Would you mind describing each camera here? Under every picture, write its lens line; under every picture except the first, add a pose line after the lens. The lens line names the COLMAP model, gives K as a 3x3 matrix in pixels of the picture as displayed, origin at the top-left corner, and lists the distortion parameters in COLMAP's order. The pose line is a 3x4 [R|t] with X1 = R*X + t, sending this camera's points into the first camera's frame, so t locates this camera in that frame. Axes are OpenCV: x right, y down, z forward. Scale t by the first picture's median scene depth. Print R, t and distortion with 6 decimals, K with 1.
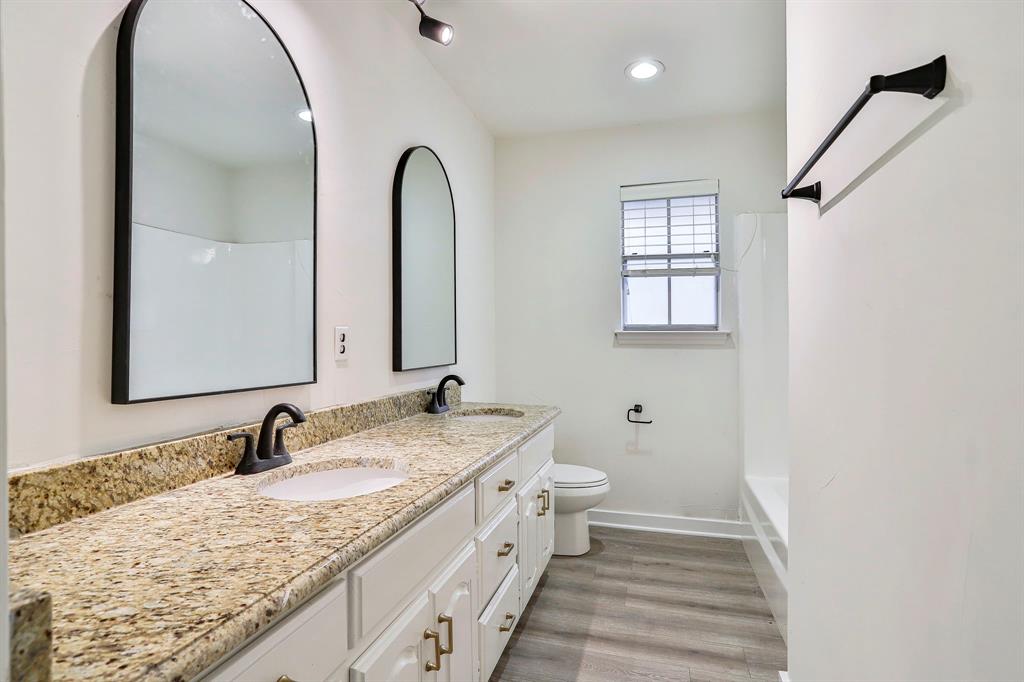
lens RADIAL K [[539.5, 0, 503.3], [0, 539.5, 344.5], [0, 0, 1]] dist [-0.058366, 0.037853]
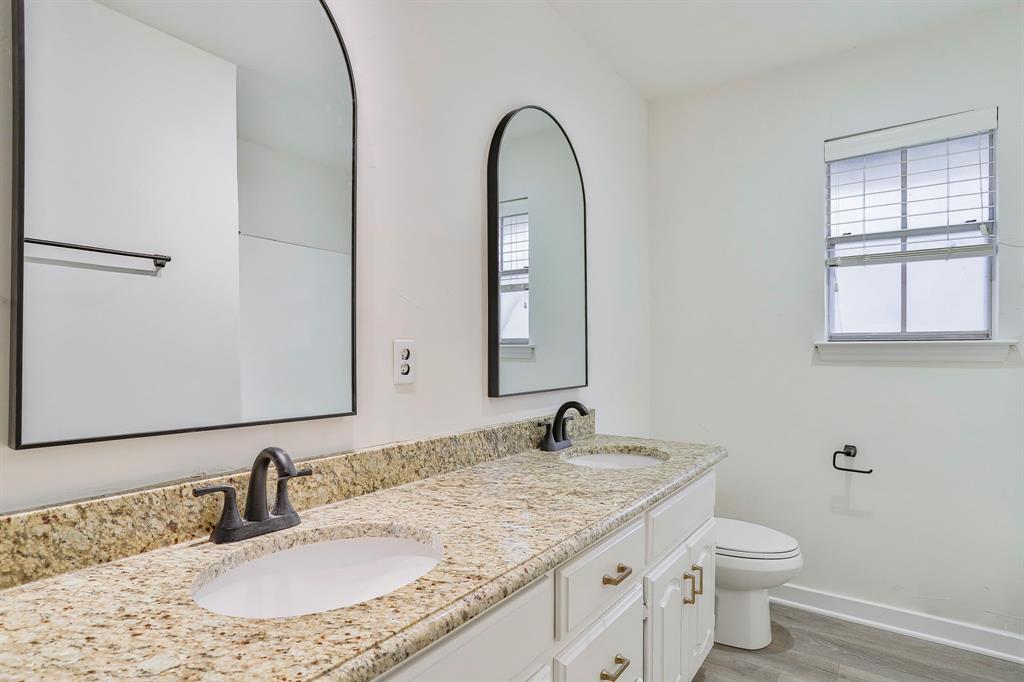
lens RADIAL K [[547.9, 0, 496.3], [0, 547.9, 367.3], [0, 0, 1]] dist [-0.057649, 0.031513]
pose [[0.941257, 0.004423, -0.337662, 0.073490], [0.000982, 0.999874, 0.015835, -0.005138], [0.337690, -0.015236, 0.941134, 0.259486]]
